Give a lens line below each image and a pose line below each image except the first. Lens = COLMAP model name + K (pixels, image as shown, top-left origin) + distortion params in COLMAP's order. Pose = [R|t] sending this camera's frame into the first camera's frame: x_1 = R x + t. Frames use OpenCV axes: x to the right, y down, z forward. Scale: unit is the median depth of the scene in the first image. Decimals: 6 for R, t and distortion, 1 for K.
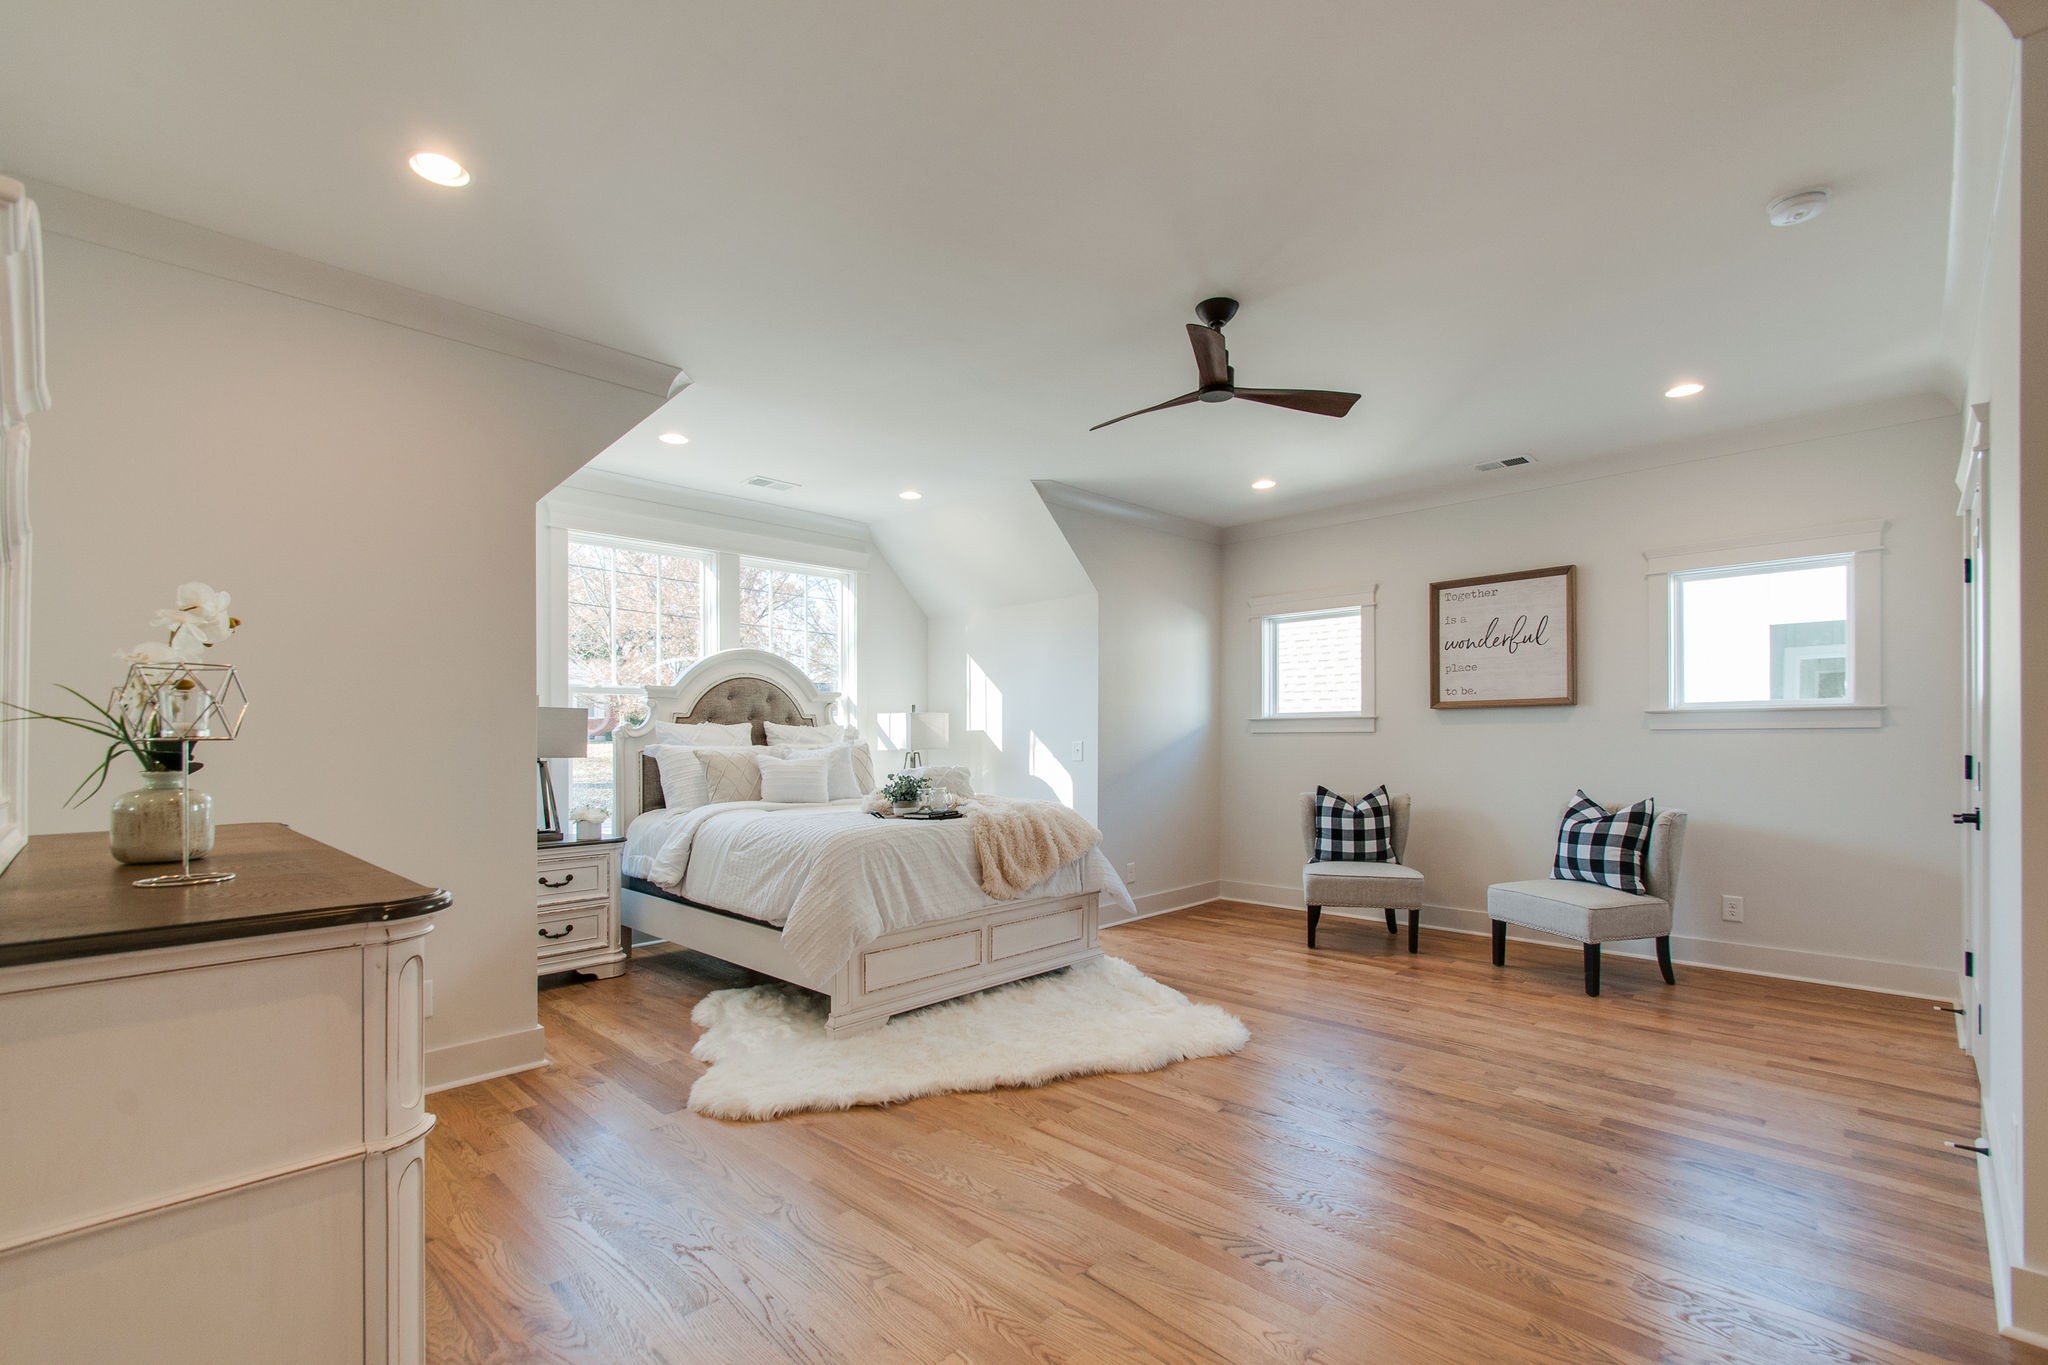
lens RADIAL K [[921.9, 0, 1016.8], [0, 921.9, 742.0], [0, 0, 1]] dist [0.002009, -0.000206]
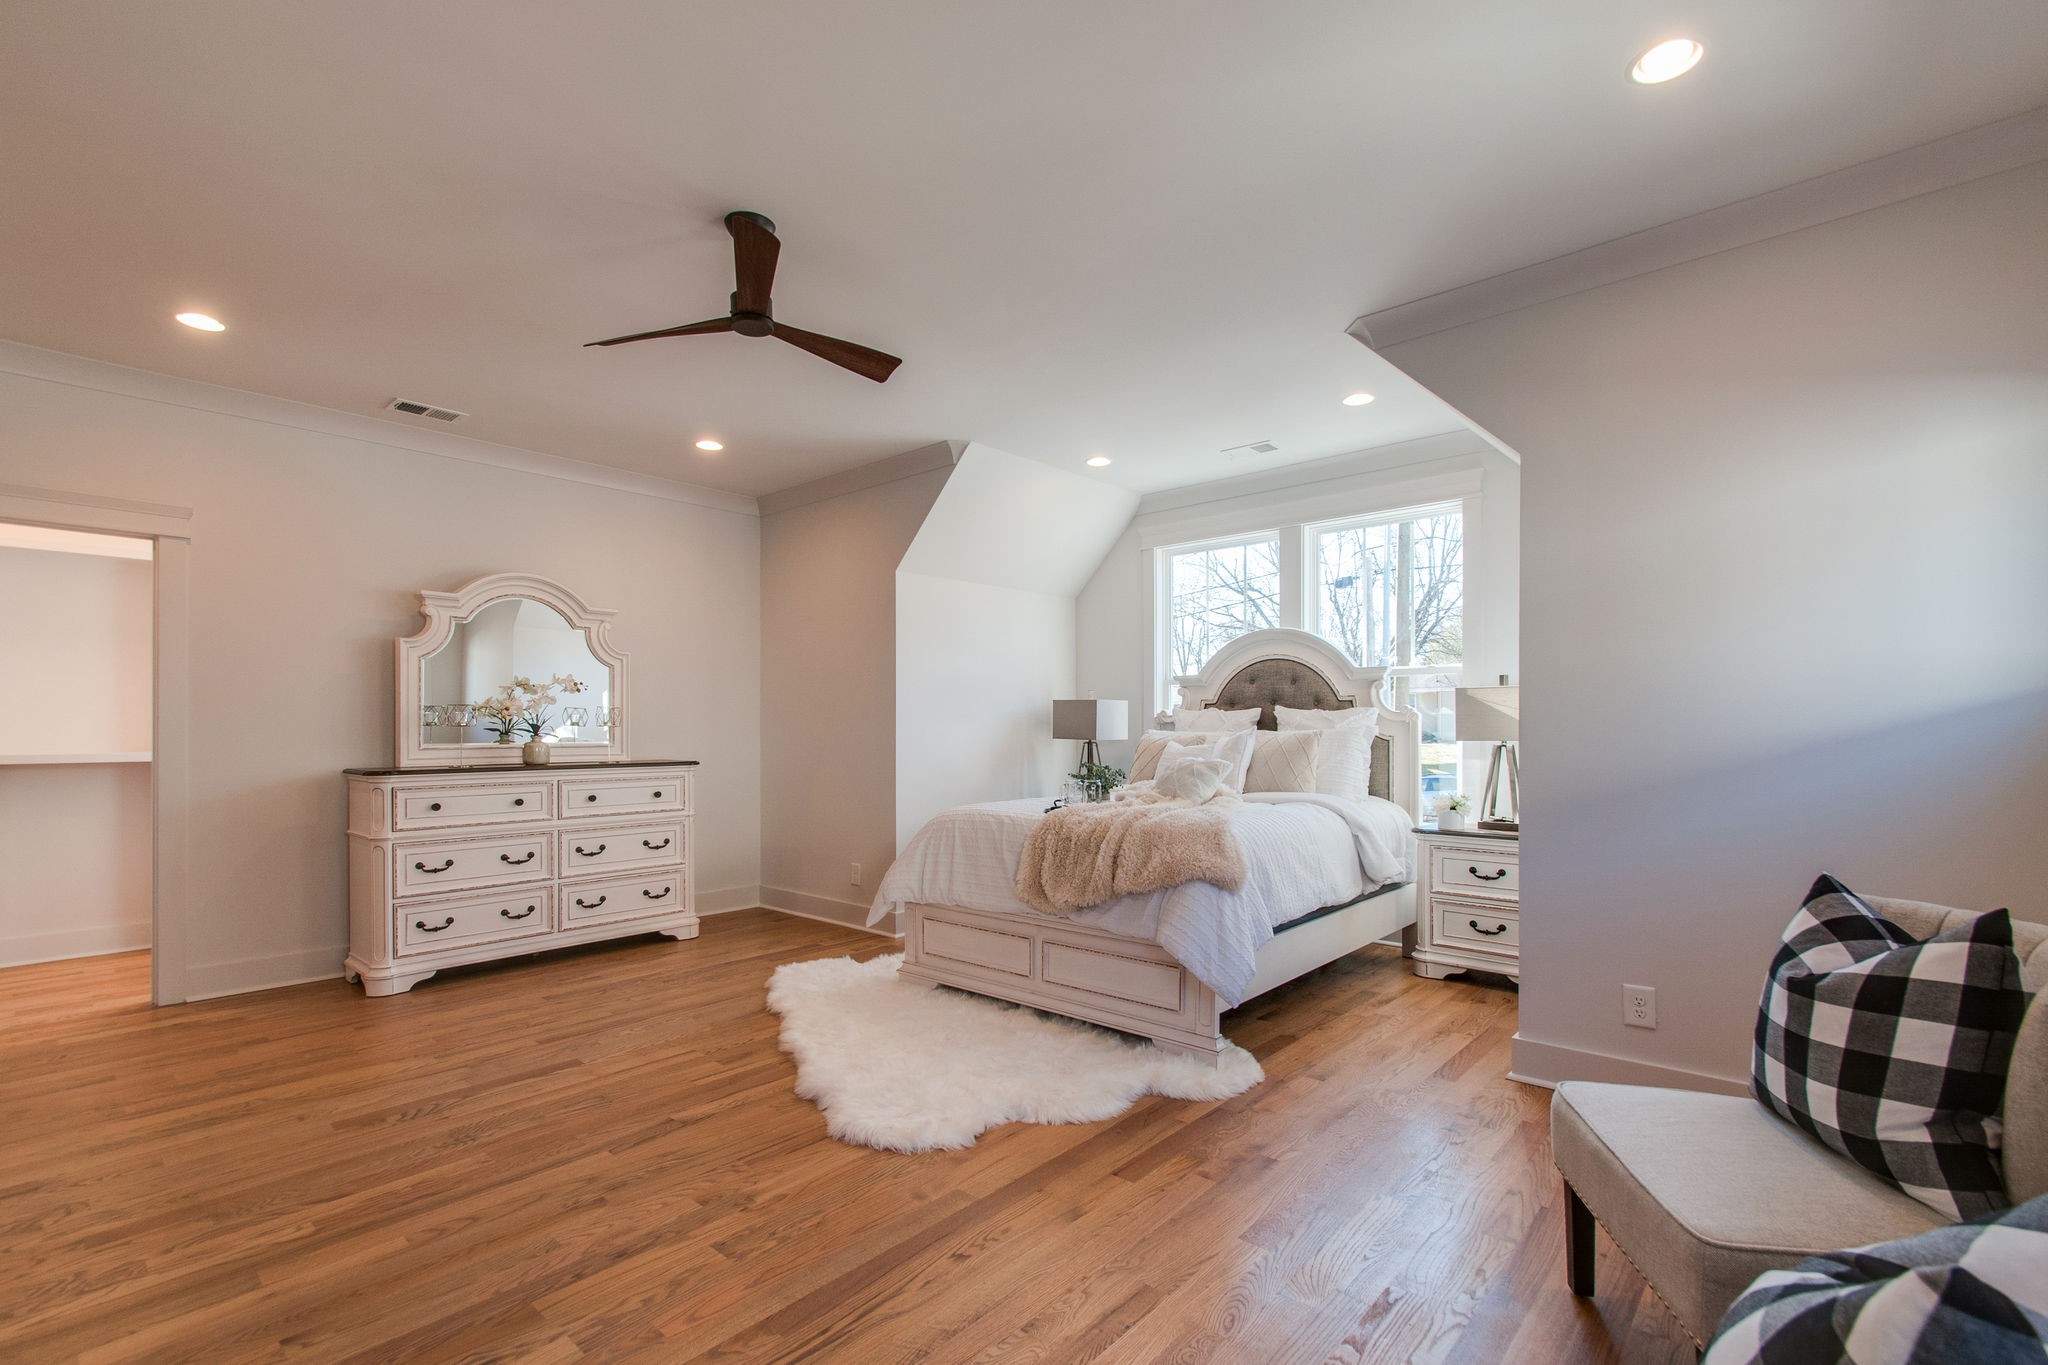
lens RADIAL K [[921.9, 0, 1013.0], [0, 921.9, 725.6], [0, 0, 1]] dist [0.002009, -0.000206]
pose [[0.029874, -0.003264, -0.999548, 0.813487], [0.002512, 0.999992, -0.003190, -0.000102], [0.999551, -0.002416, 0.029882, 0.913173]]
